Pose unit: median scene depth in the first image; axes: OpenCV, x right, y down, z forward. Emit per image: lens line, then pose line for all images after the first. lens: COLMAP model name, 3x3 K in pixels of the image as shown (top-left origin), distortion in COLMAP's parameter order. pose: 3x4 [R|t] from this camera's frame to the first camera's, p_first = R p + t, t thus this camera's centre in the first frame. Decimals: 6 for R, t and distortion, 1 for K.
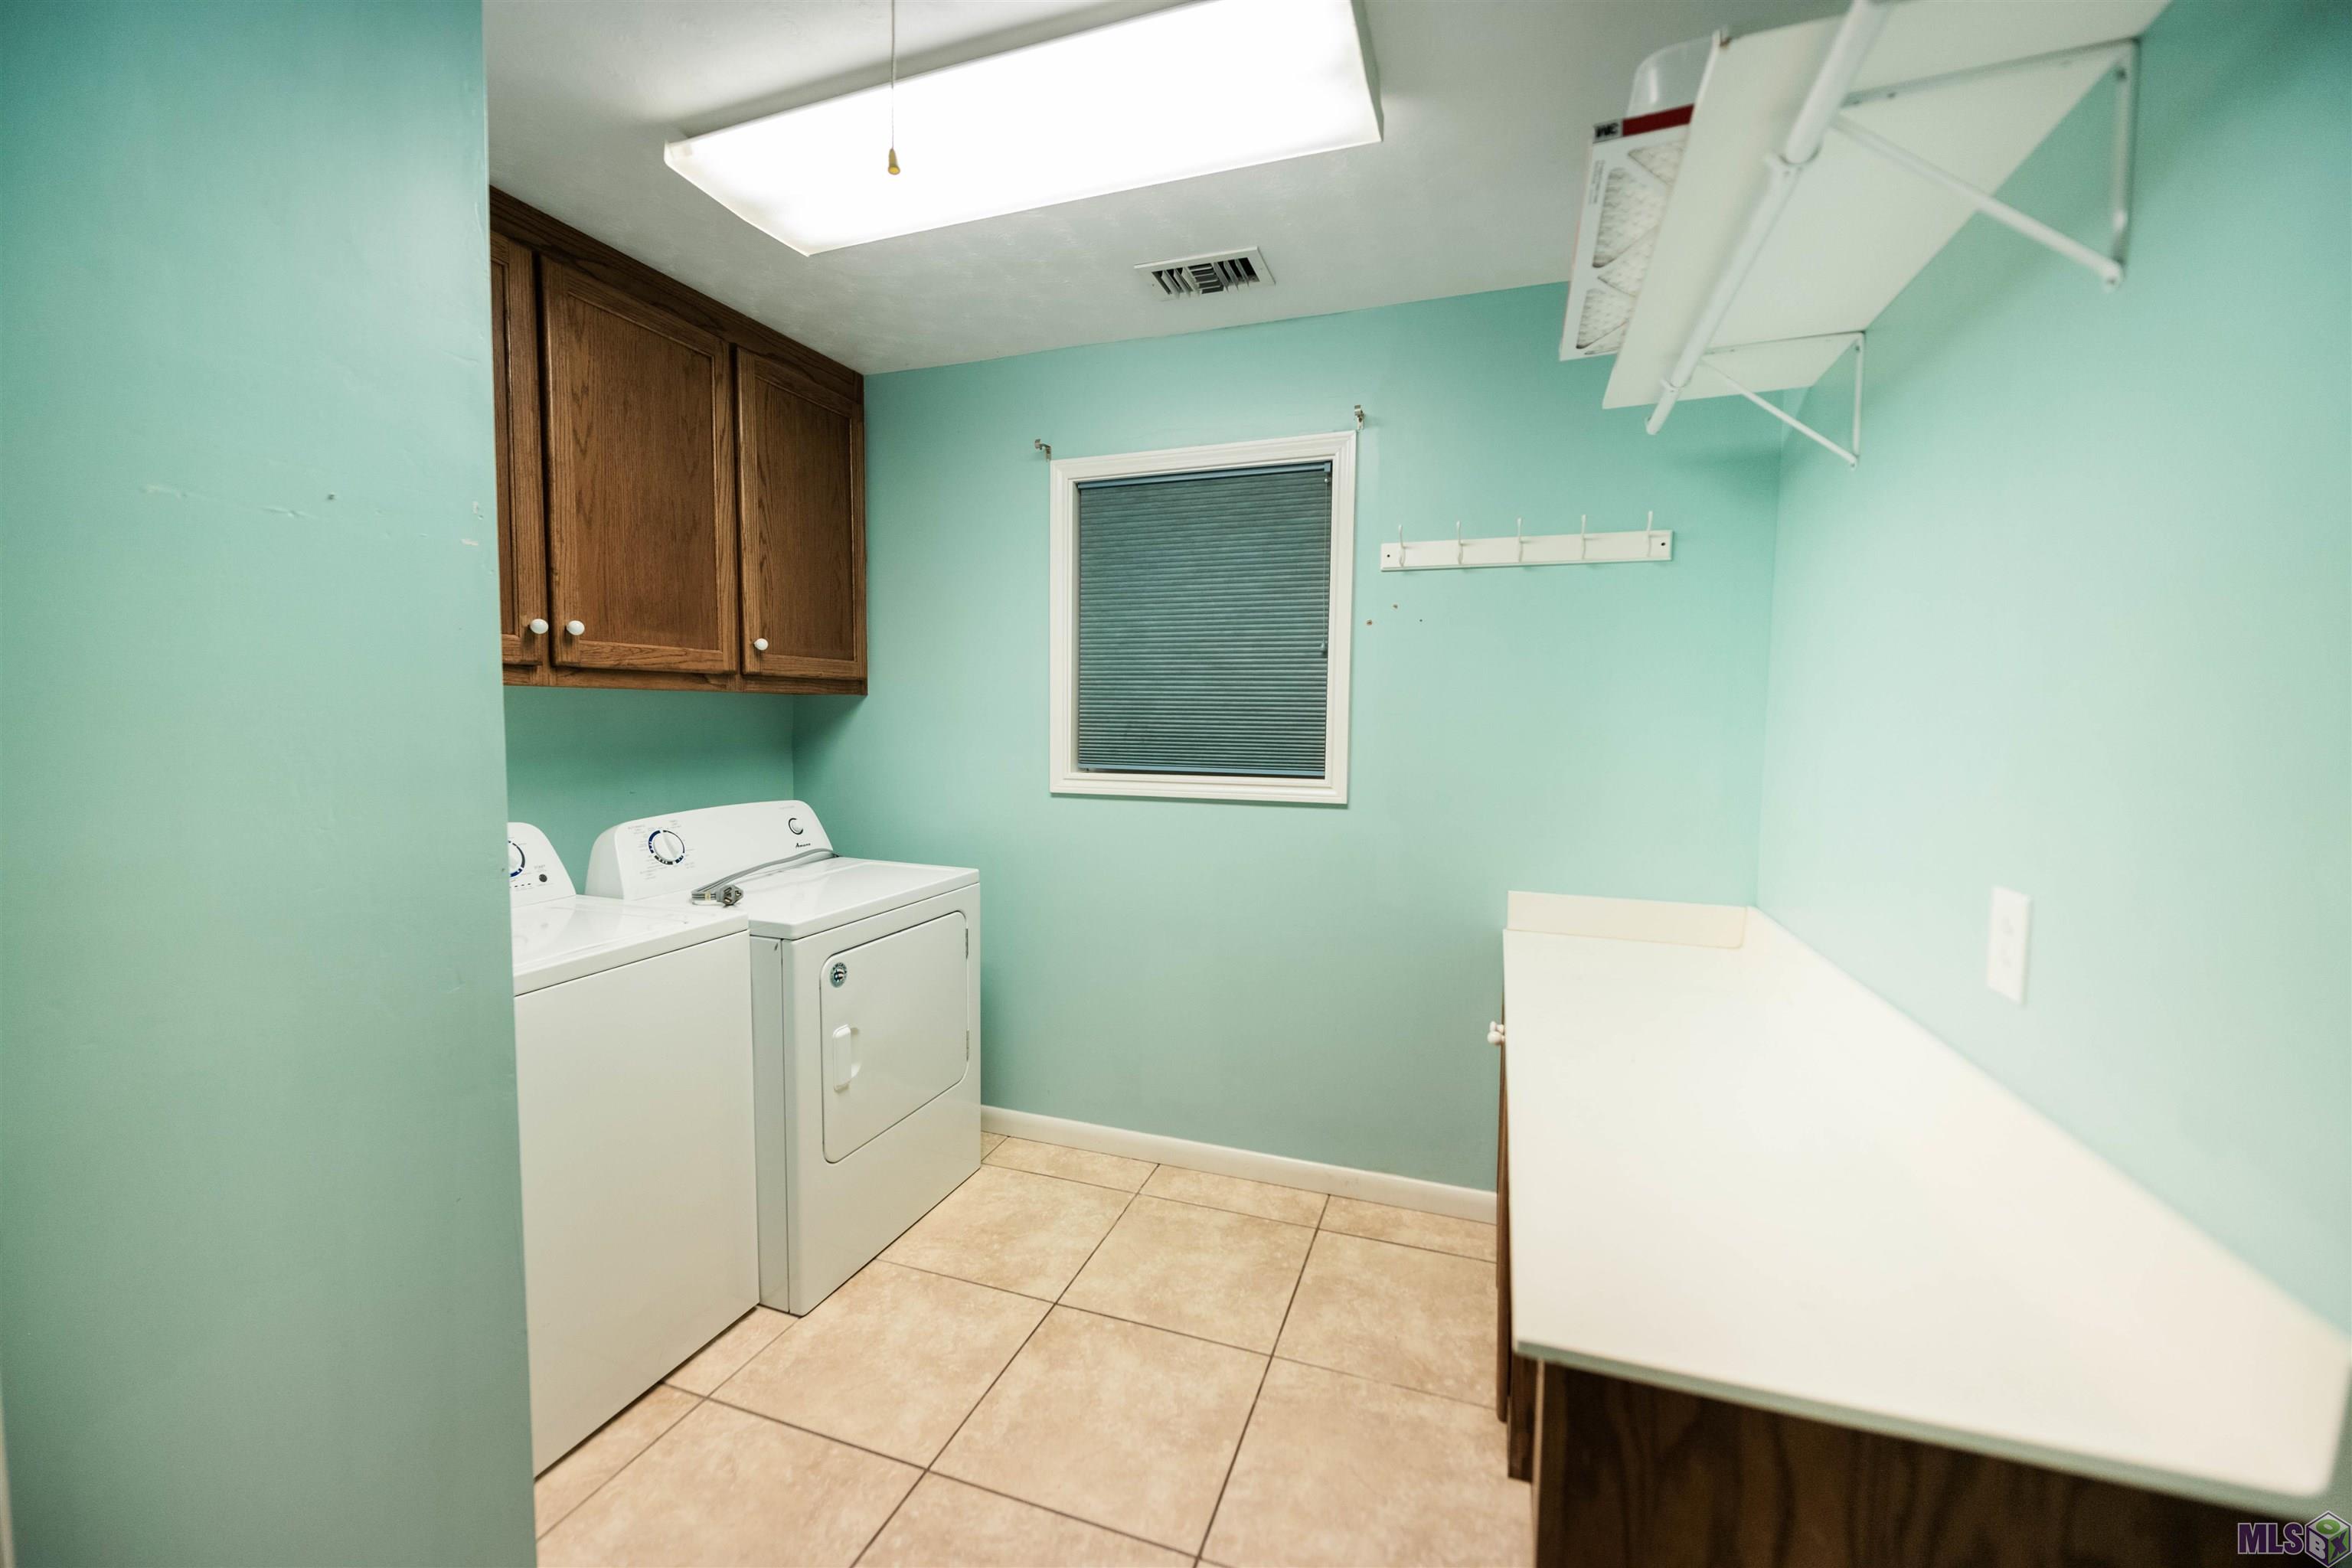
lens RADIAL K [[958.3, 0, 1122.1], [0, 958.3, 778.3], [0, 0, 1]] dist [0.002503, -0.003471]
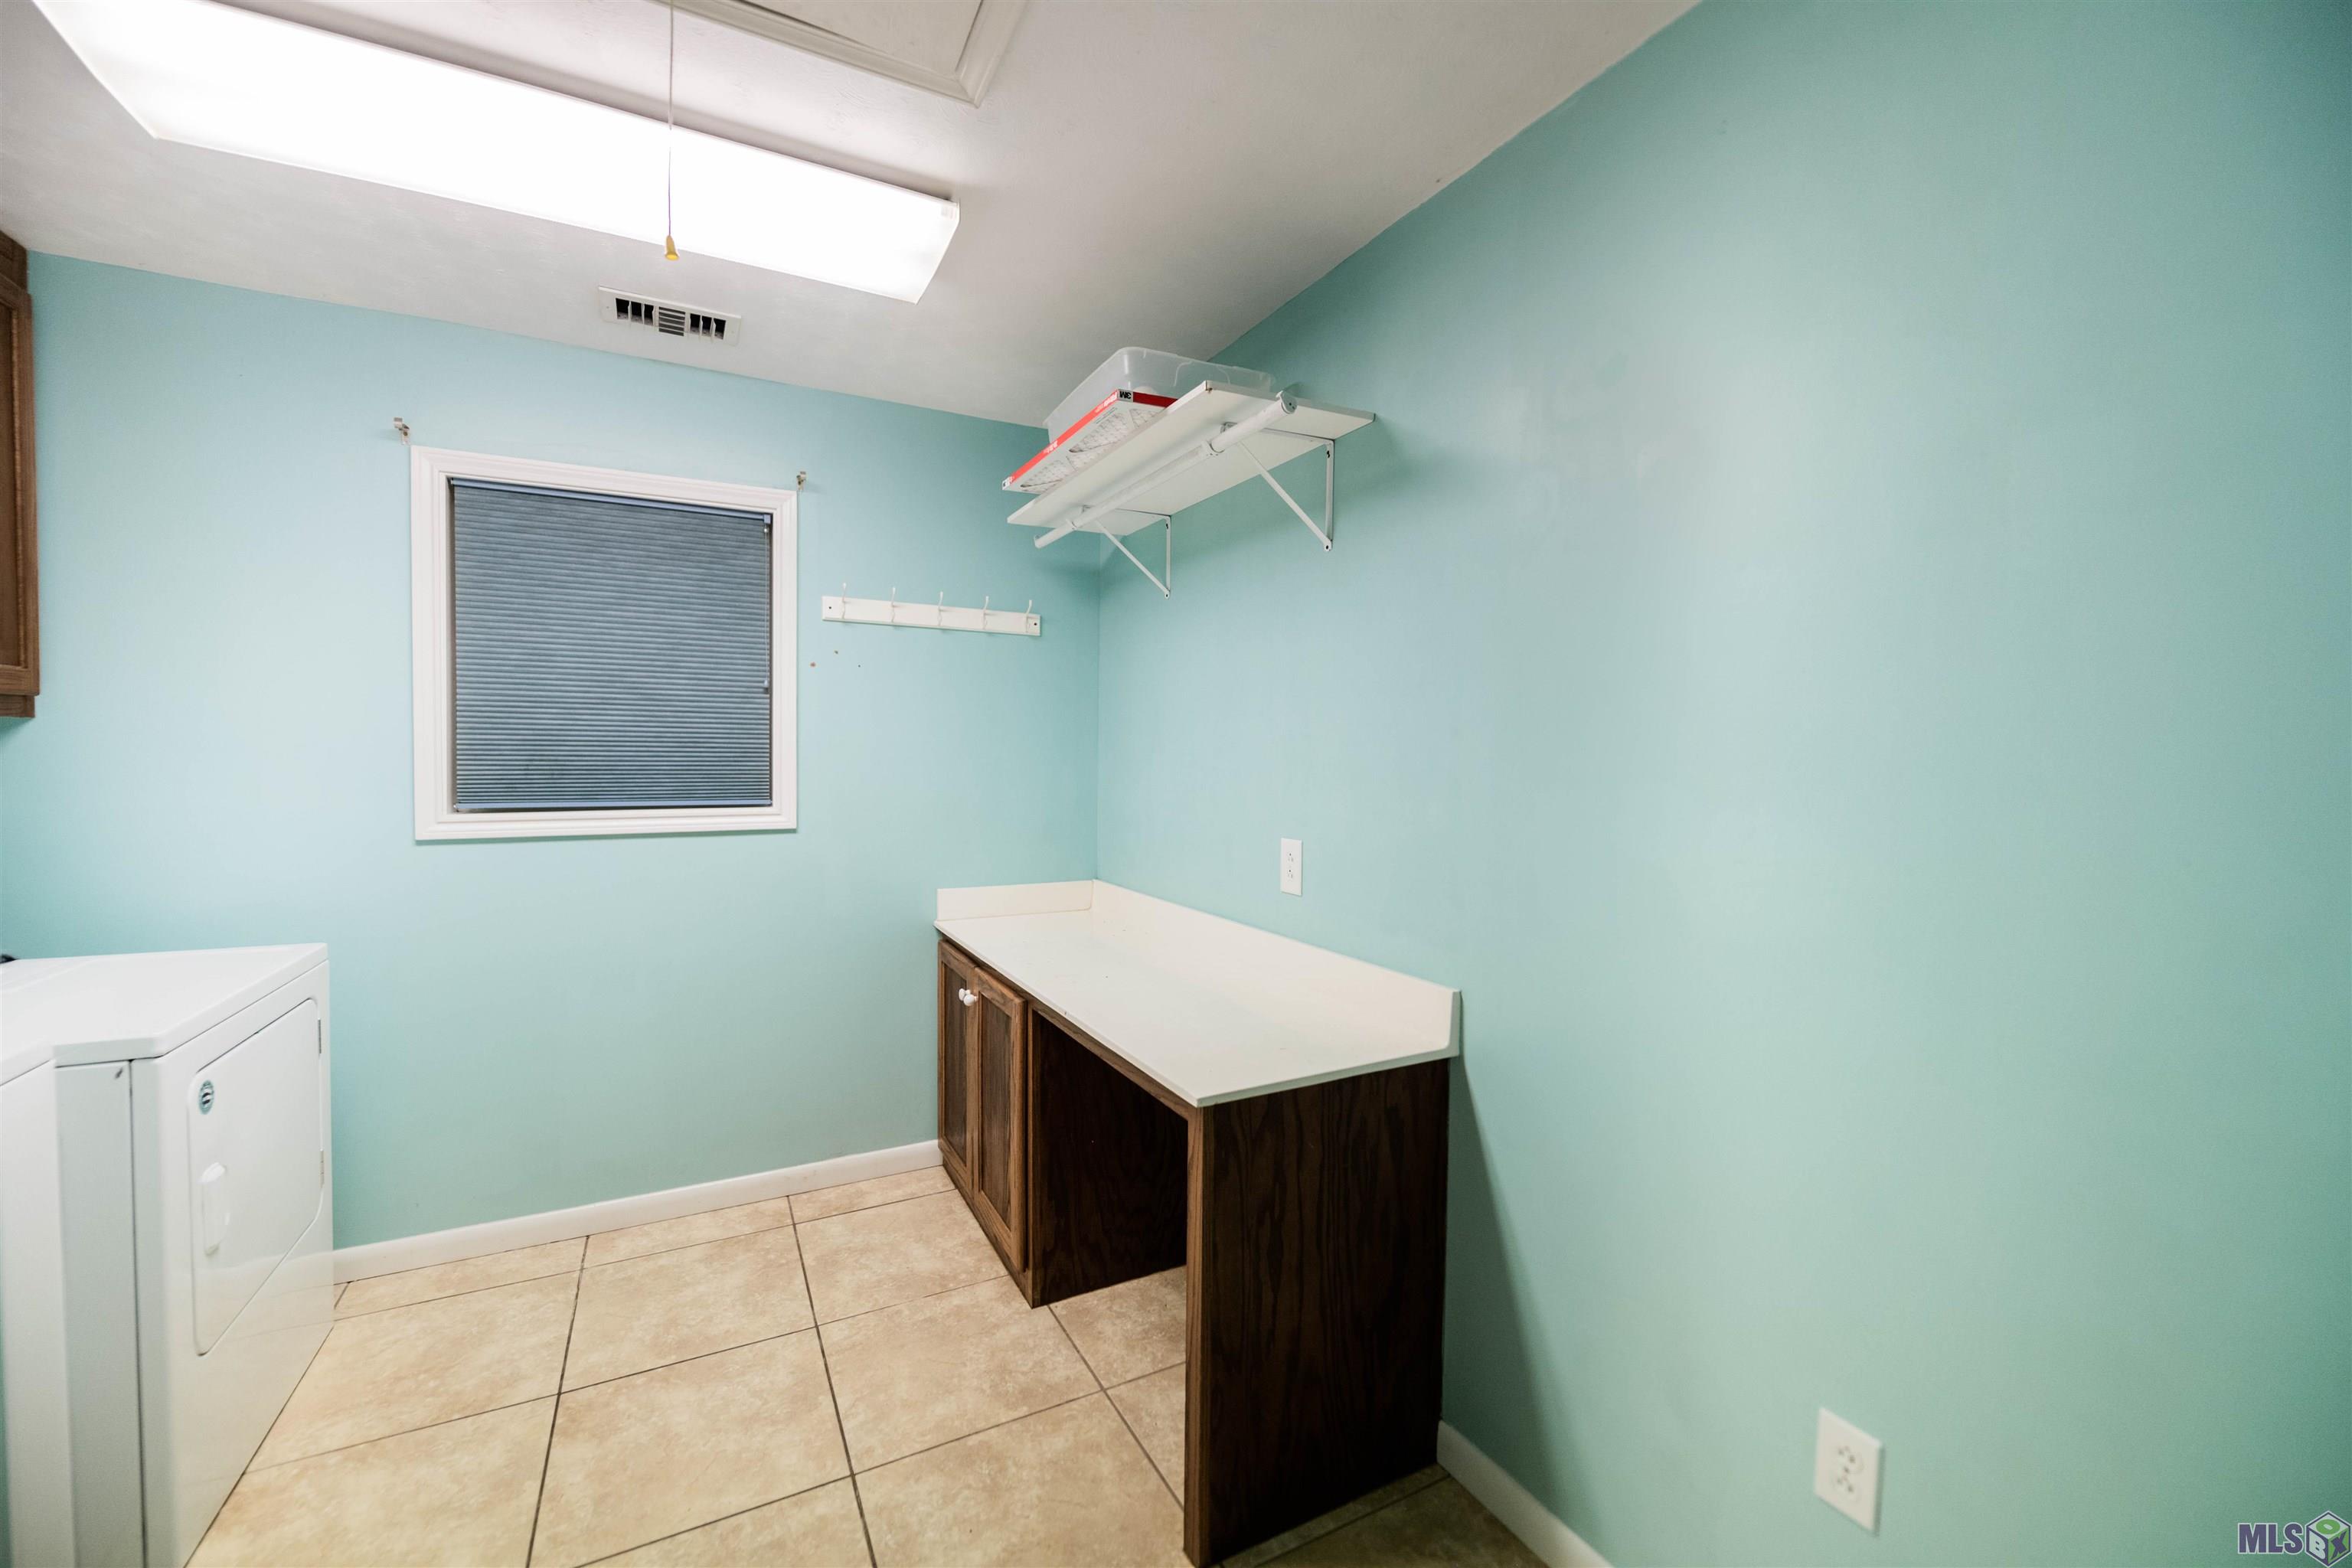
lens RADIAL K [[958.3, 0, 1187.5], [0, 958.3, 777.8], [0, 0, 1]] dist [0.002503, -0.003471]
pose [[0.661343, -0.024616, 0.749680, -0.304943], [0.047695, 0.998819, -0.009278, 0.000647], [-0.748566, 0.041892, 0.661736, -0.064460]]
